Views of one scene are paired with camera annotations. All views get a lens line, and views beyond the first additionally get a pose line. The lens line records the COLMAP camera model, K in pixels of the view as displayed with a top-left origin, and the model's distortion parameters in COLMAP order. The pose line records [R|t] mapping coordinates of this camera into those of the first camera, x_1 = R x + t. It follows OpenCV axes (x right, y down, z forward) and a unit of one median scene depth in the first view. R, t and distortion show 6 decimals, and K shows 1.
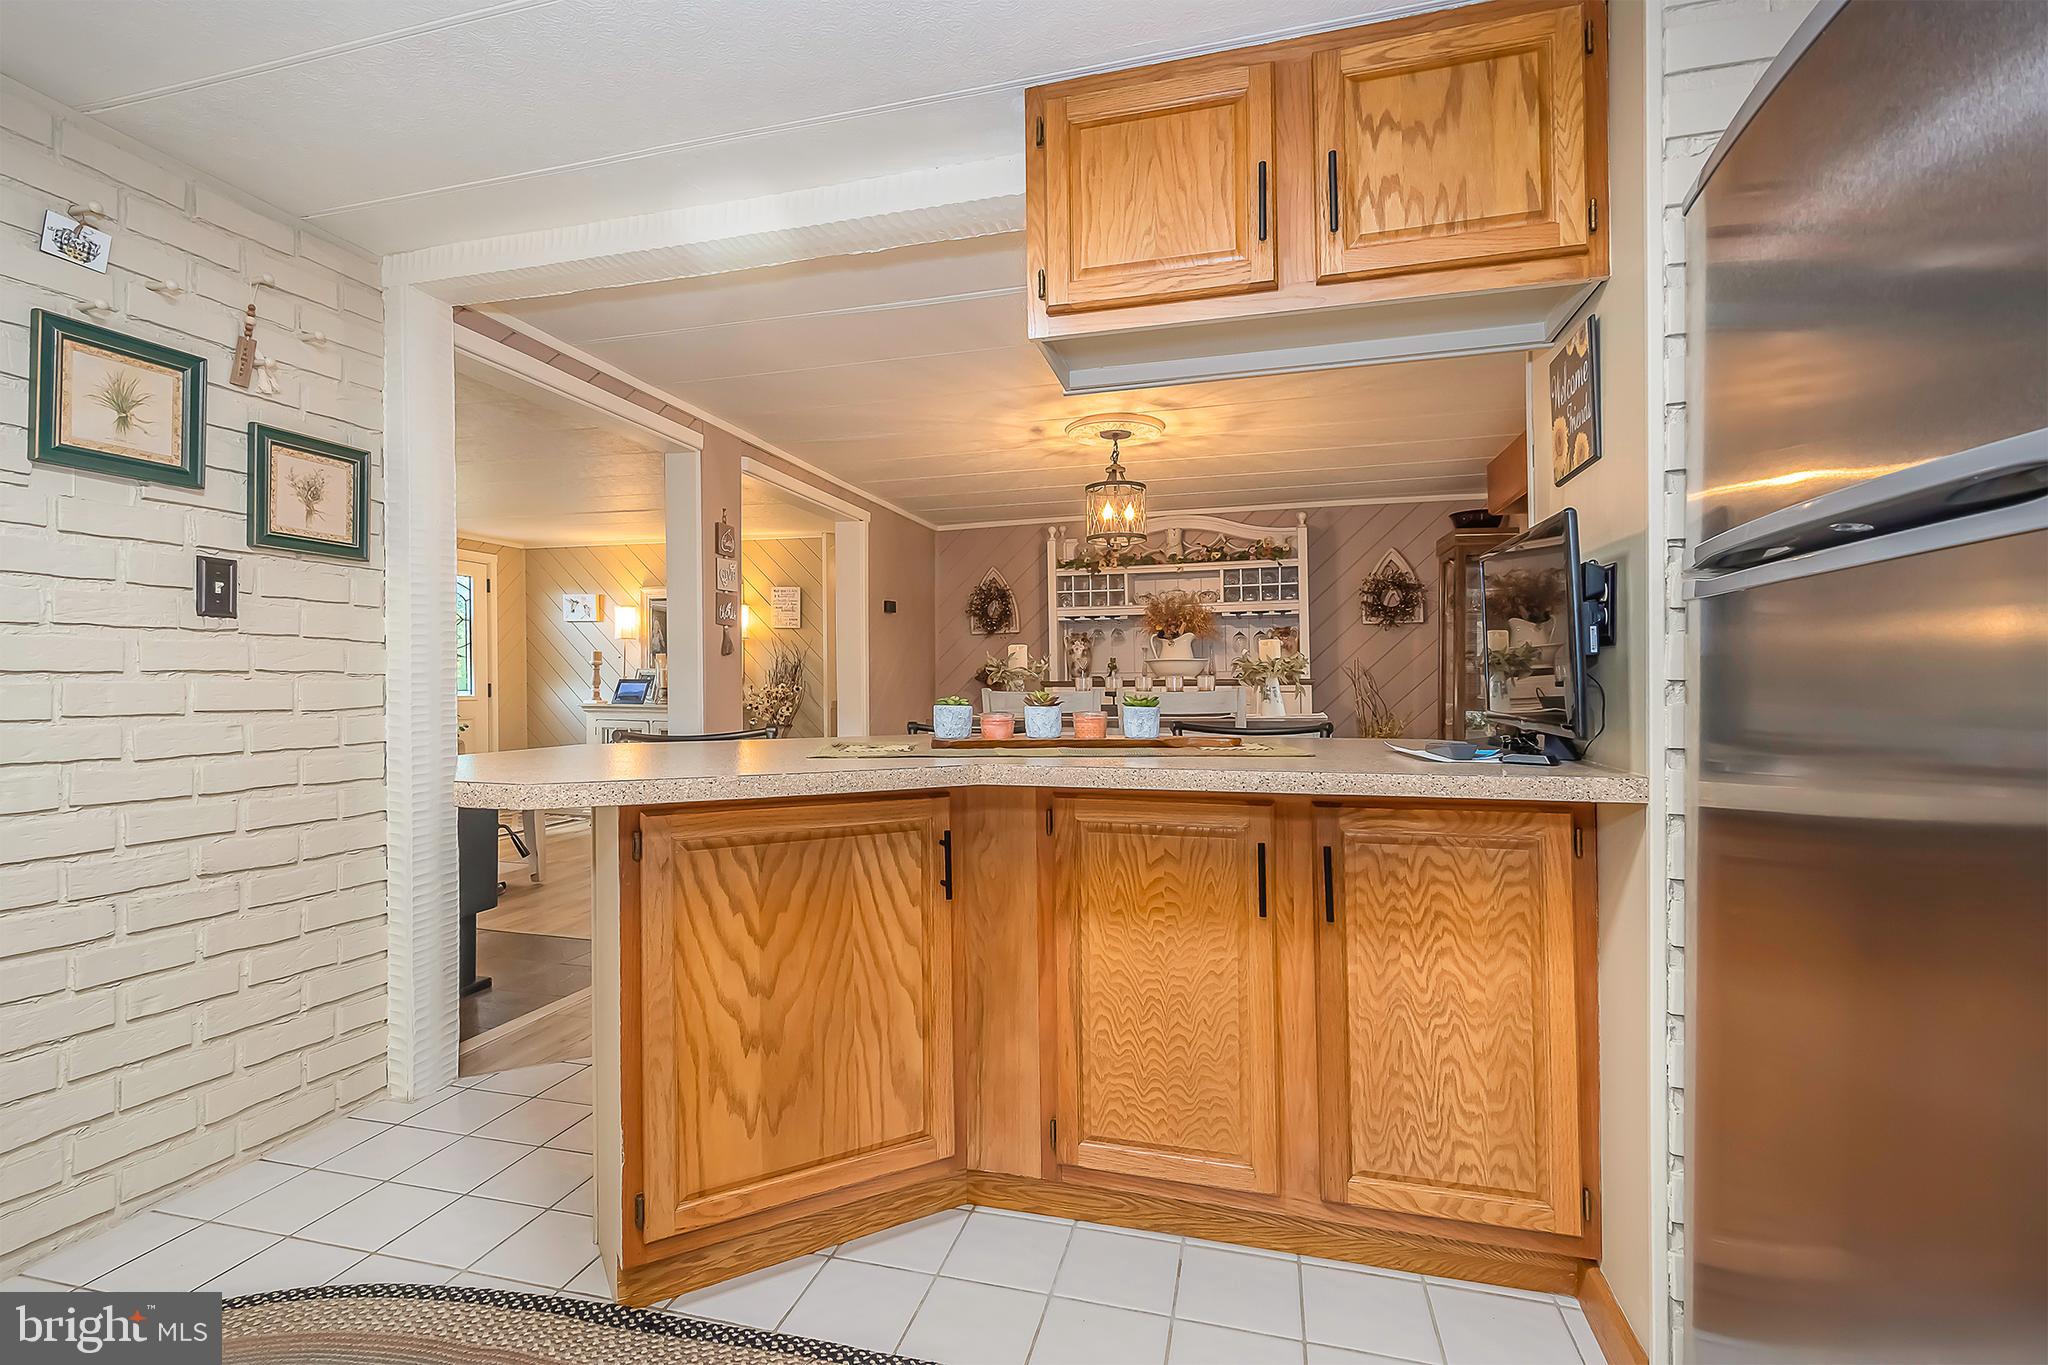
lens RADIAL K [[917.8, 0, 1017.5], [0, 917.8, 676.1], [0, 0, 1]] dist [0.002102, 0.000138]
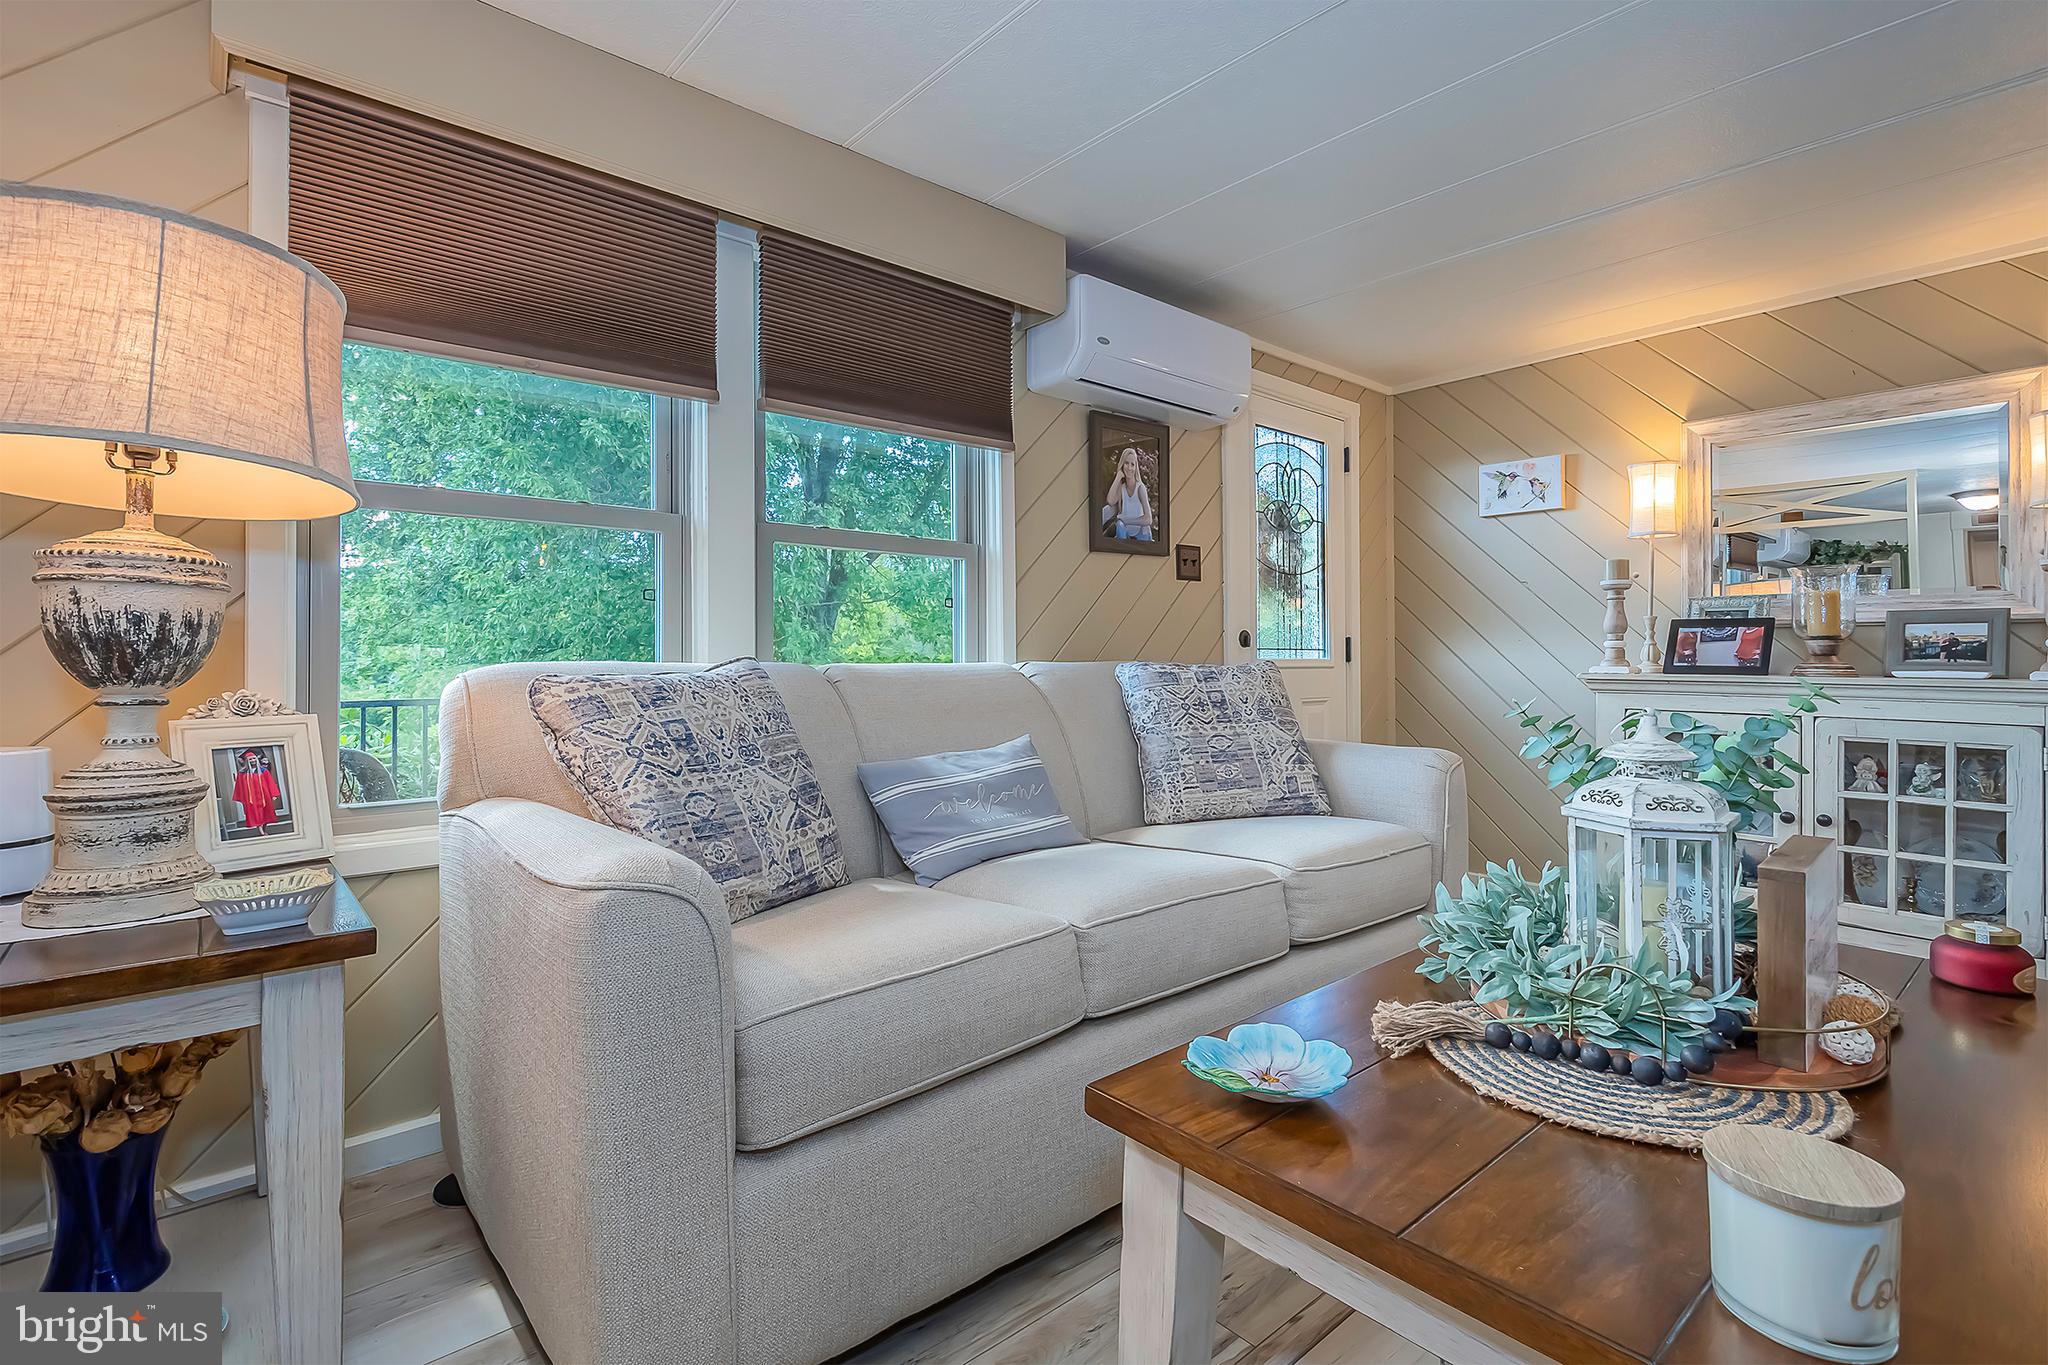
lens RADIAL K [[957.3, 0, 1021.9], [0, 957.3, 666.4], [0, 0, 1]] dist [-0.001285, -0.000105]
pose [[0.829957, -0.000411, -0.557827, -0.418317], [0.003445, 0.999984, 0.004390, 0.021976], [0.557816, -0.005566, 0.829946, 0.416693]]
